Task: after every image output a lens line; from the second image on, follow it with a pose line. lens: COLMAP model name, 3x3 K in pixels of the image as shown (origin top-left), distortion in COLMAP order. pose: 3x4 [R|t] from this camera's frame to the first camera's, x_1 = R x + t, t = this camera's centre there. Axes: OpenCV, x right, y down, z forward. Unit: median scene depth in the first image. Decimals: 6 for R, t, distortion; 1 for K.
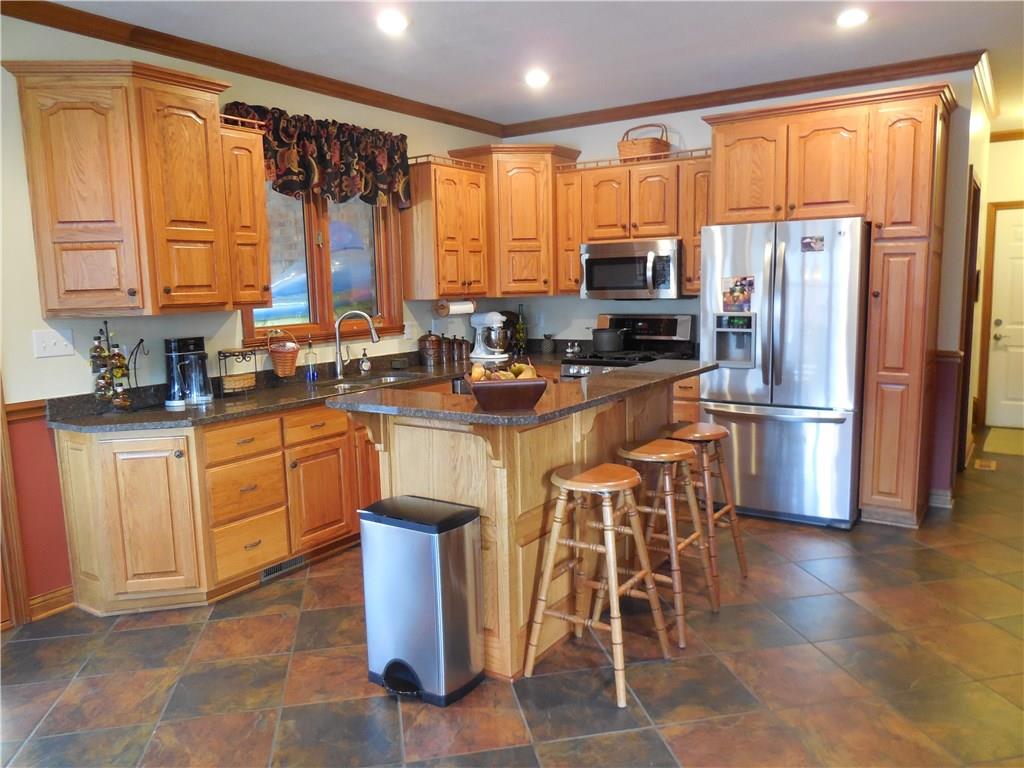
lens RADIAL K [[762.2, 0, 510.2], [0, 762.2, 378.4], [0, 0, 1]] dist [-0.009636, 0.007784]
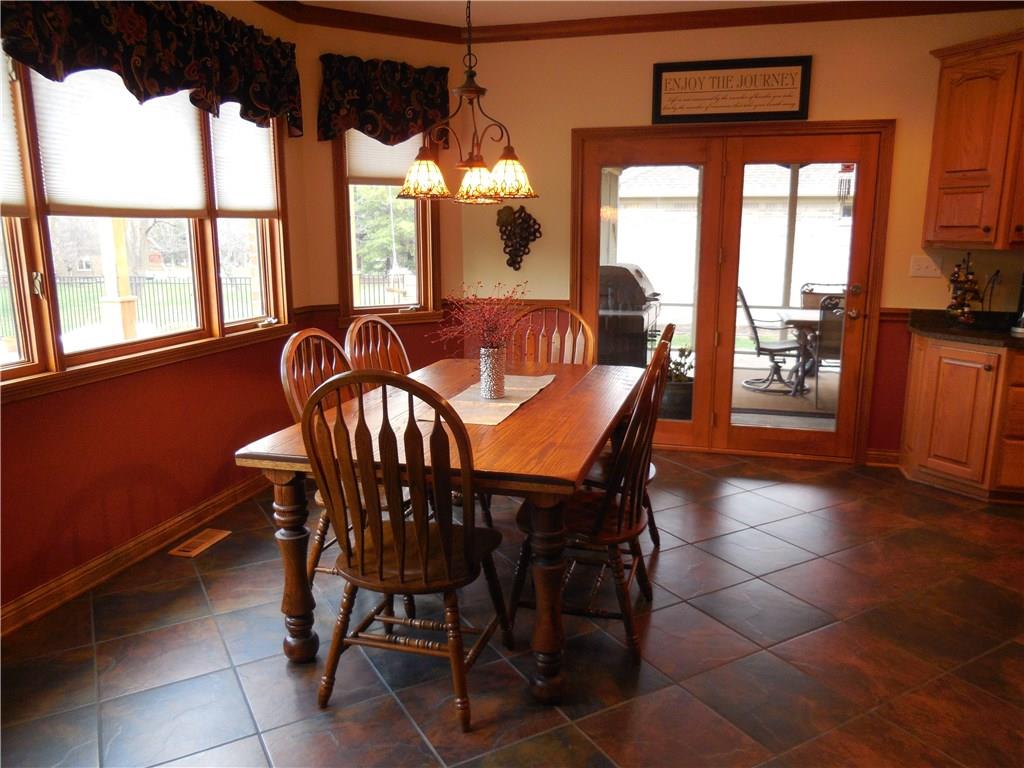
lens RADIAL K [[762.2, 0, 513.2], [0, 762.2, 384.4], [0, 0, 1]] dist [-0.009636, 0.007784]
pose [[0.334037, 0.216891, -0.917266, 0.399861], [-0.135582, 0.974101, 0.180956, 0.009744], [0.932758, 0.063919, 0.354792, -0.107879]]
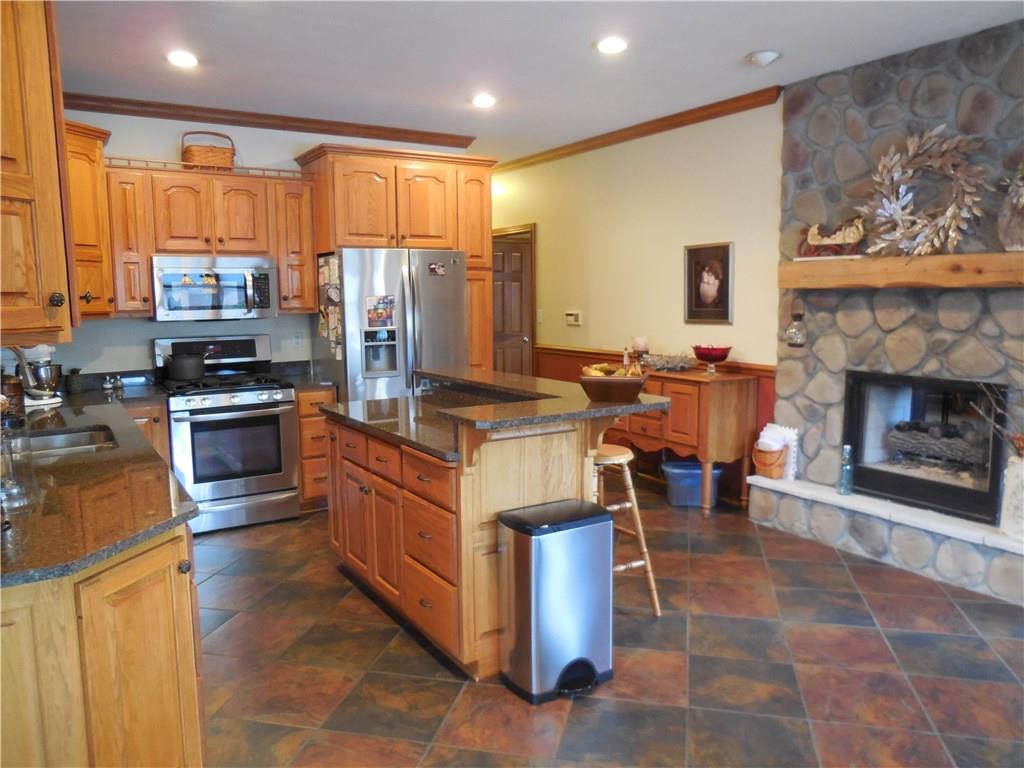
lens RADIAL K [[762.2, 0, 508.0], [0, 762.2, 383.8], [0, 0, 1]] dist [-0.009636, 0.007784]
pose [[0.418267, -0.091004, 0.903754, -0.890015], [0.118538, 0.991928, 0.045023, -0.045938], [-0.900556, 0.088297, 0.425678, 0.508050]]
